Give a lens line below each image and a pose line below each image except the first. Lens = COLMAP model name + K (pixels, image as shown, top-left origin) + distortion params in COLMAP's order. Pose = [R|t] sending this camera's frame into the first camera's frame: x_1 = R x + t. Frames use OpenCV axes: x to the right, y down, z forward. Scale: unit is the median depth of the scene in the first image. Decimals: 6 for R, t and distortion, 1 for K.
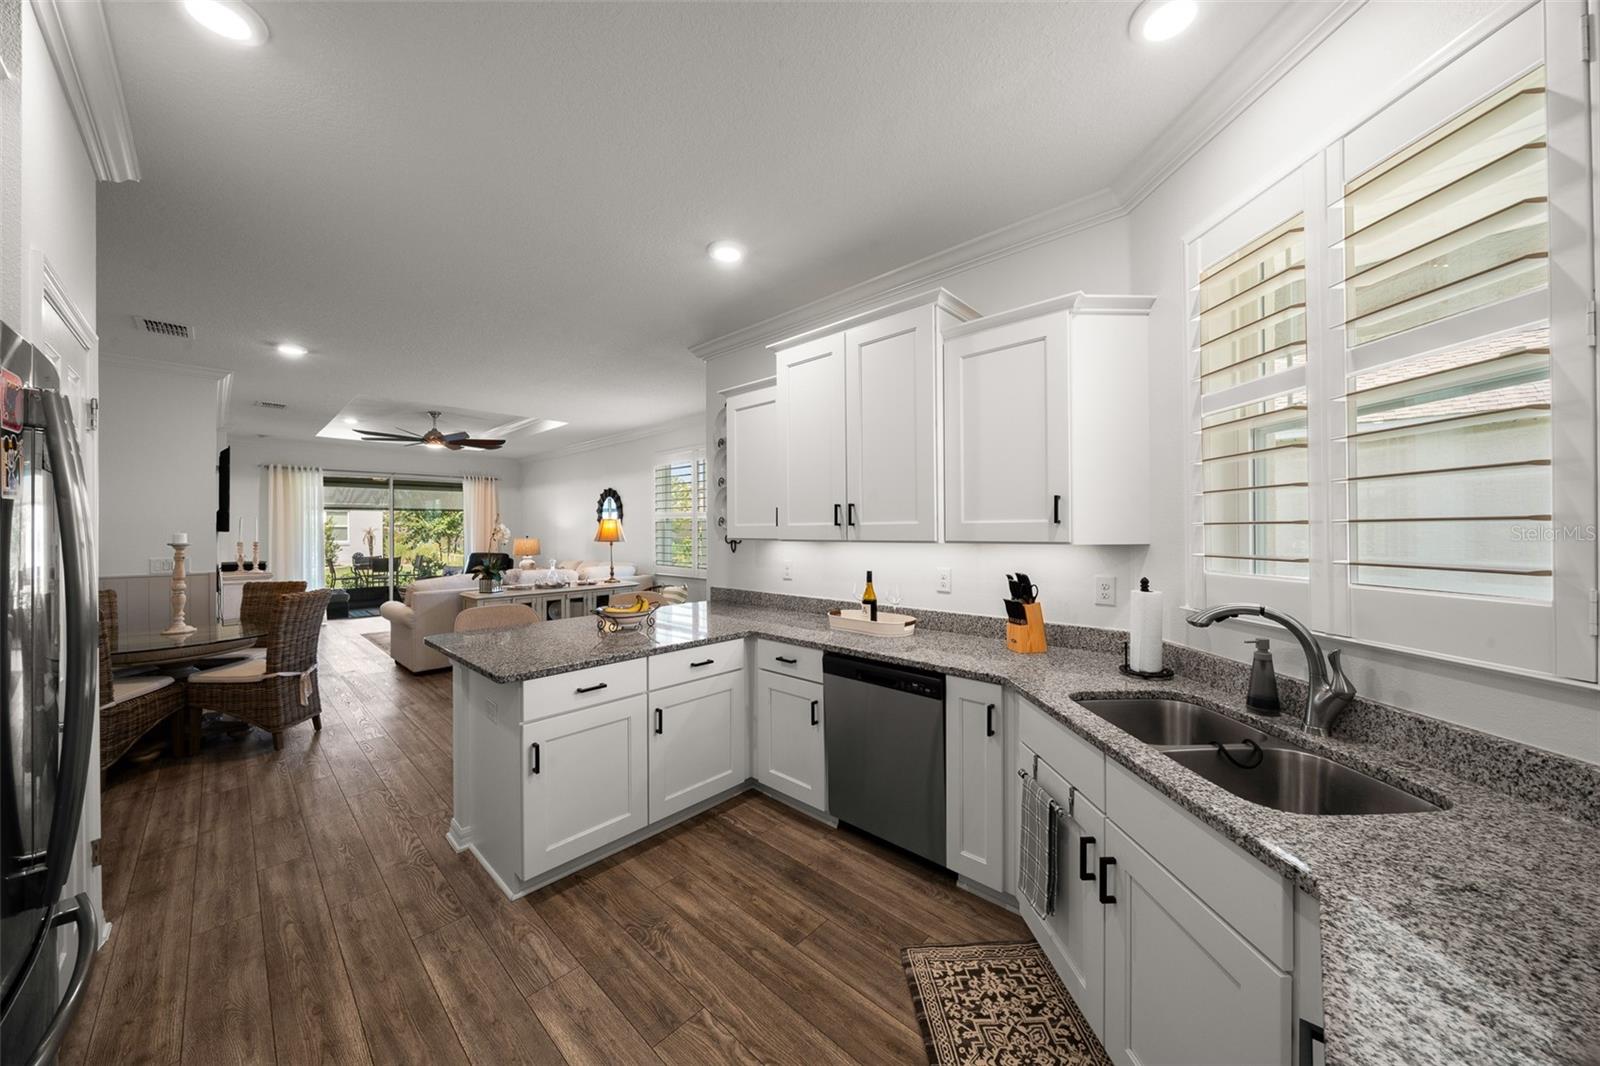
lens RADIAL K [[533.7, 0, 800.0], [0, 533.7, 533.0], [0, 0, 1]] dist [-0.000214, 0.000007]
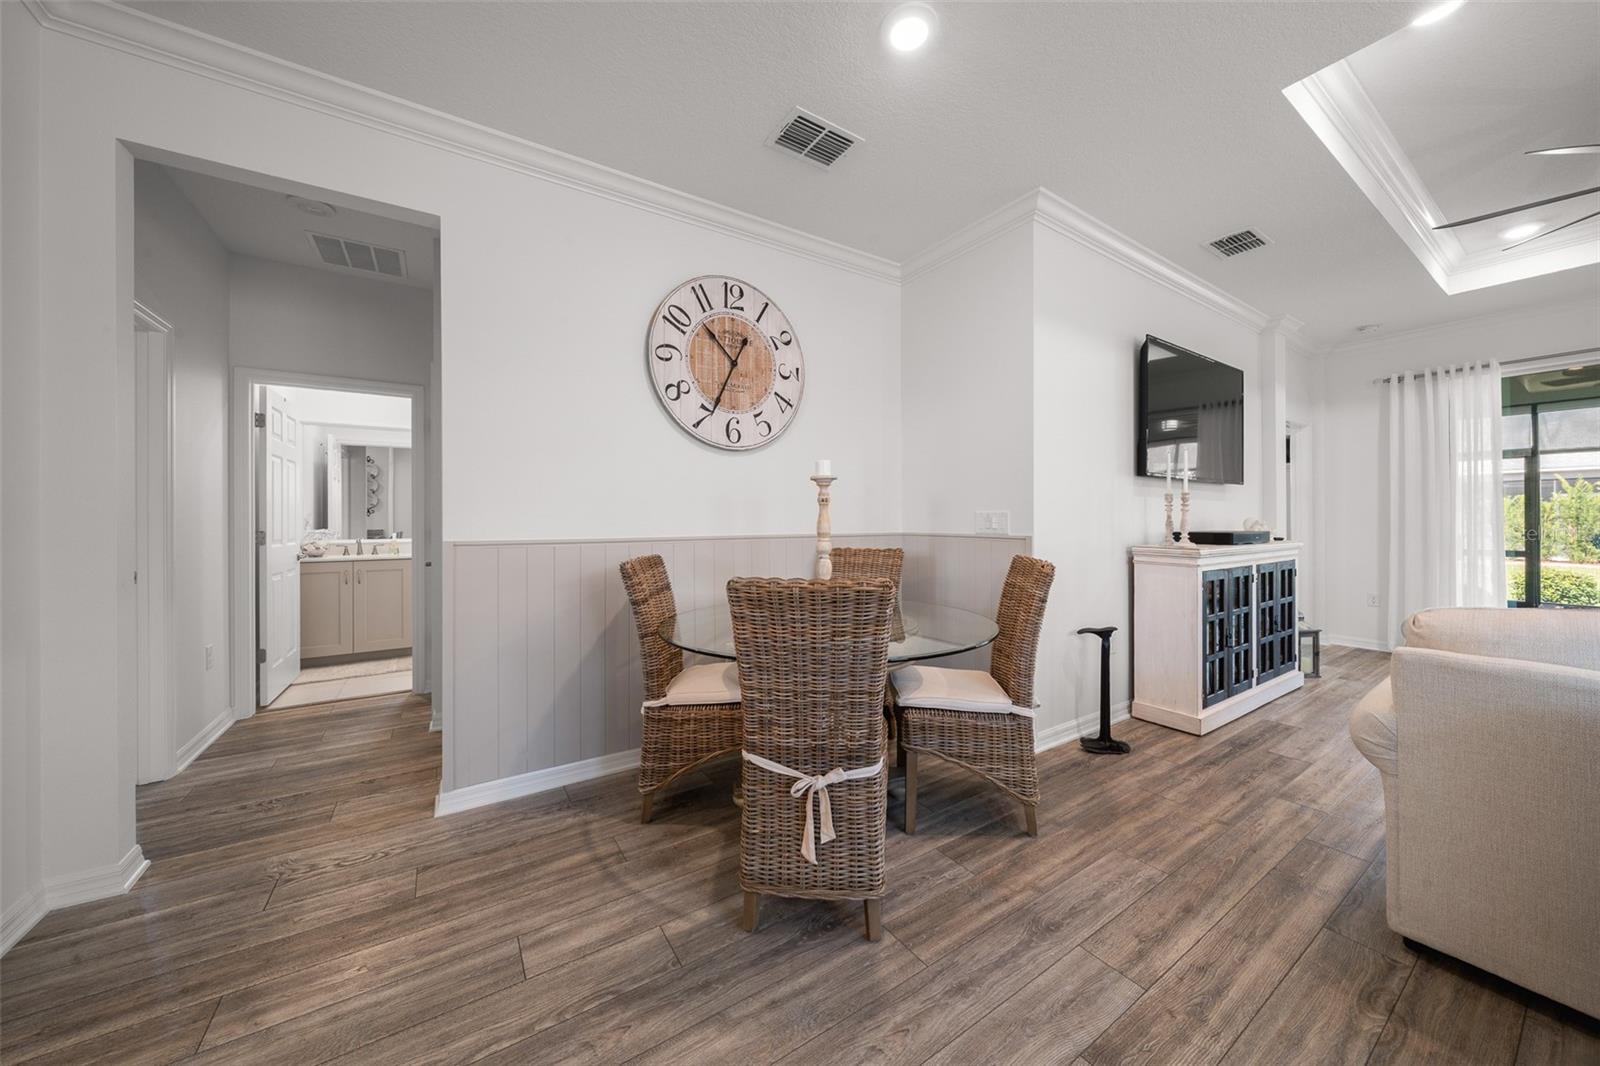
lens RADIAL K [[553.1, 0, 800.0], [0, 553.1, 533.0], [0, 0, 1]] dist [-0.000569, -0.000057]
pose [[-0.234082, 0.020400, -0.972003, -0.244749], [-0.001732, 0.999769, 0.021400, 0.031989], [0.972215, 0.006693, -0.233992, 0.508389]]
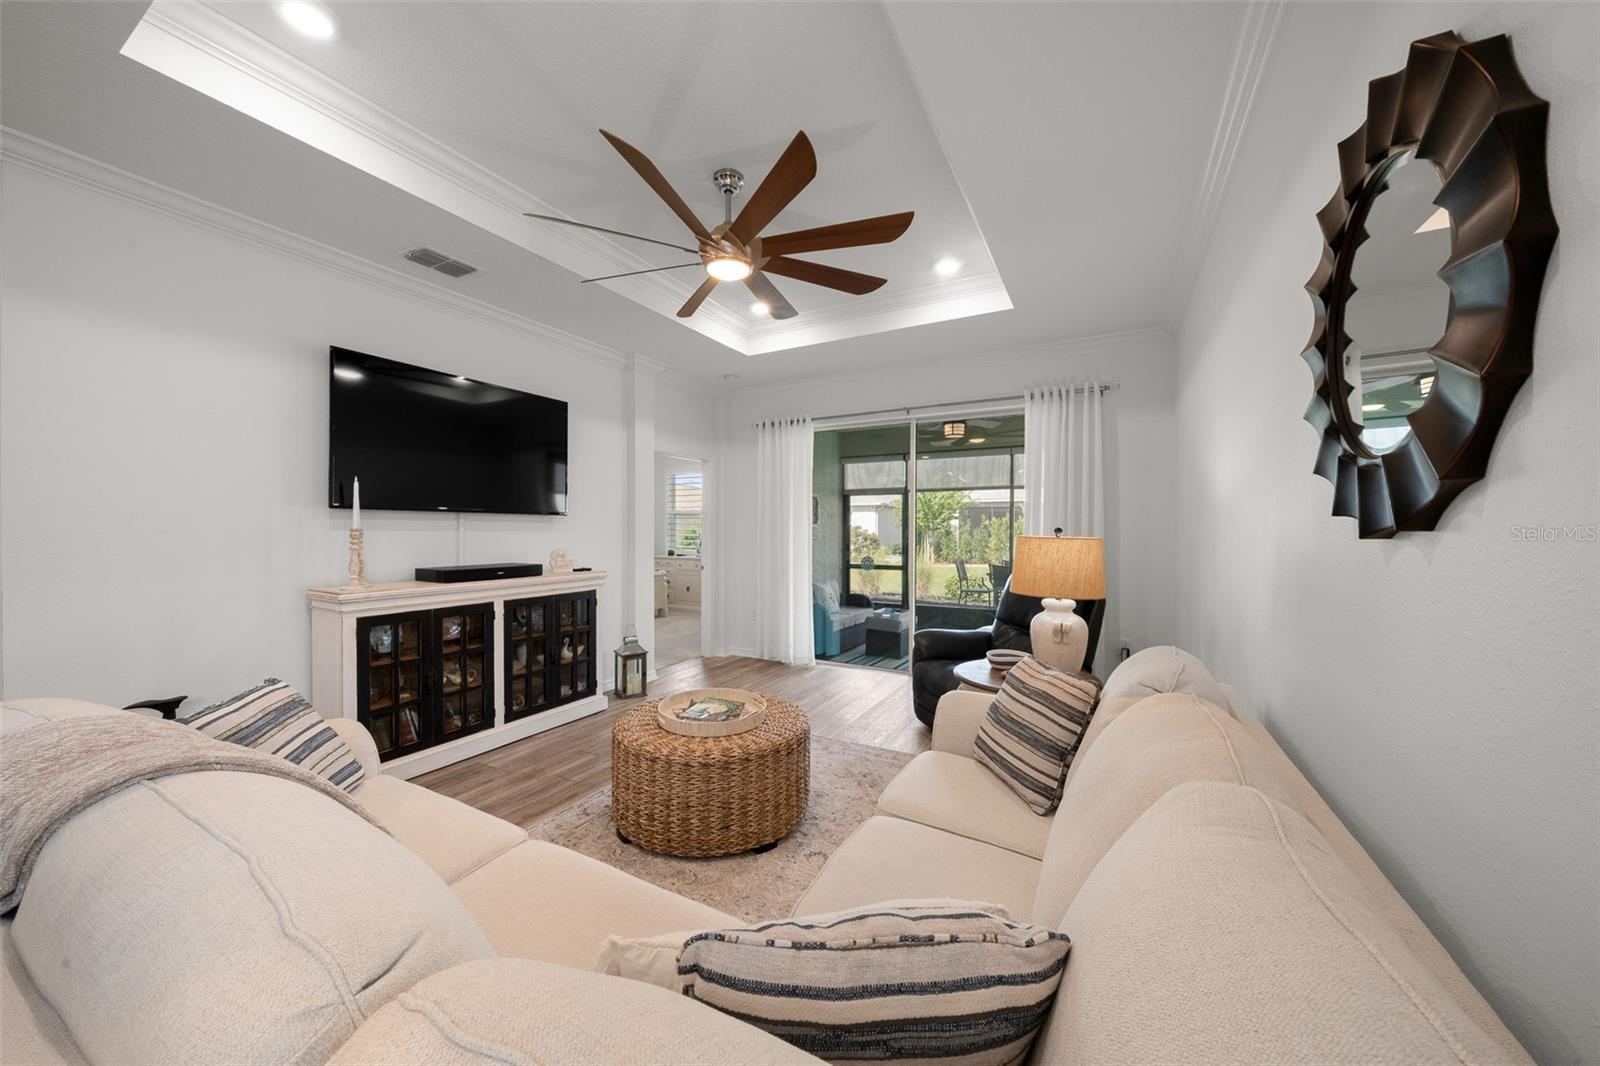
lens RADIAL K [[565.4, 0, 800.0], [0, 565.4, 533.0], [0, 0, 1]] dist [-0.000089, -0.000007]
pose [[0.233099, 0.013130, -0.972364, -0.276574], [-0.015010, 0.999838, 0.009903, 0.005544], [0.972337, 0.012287, 0.233259, 0.881091]]
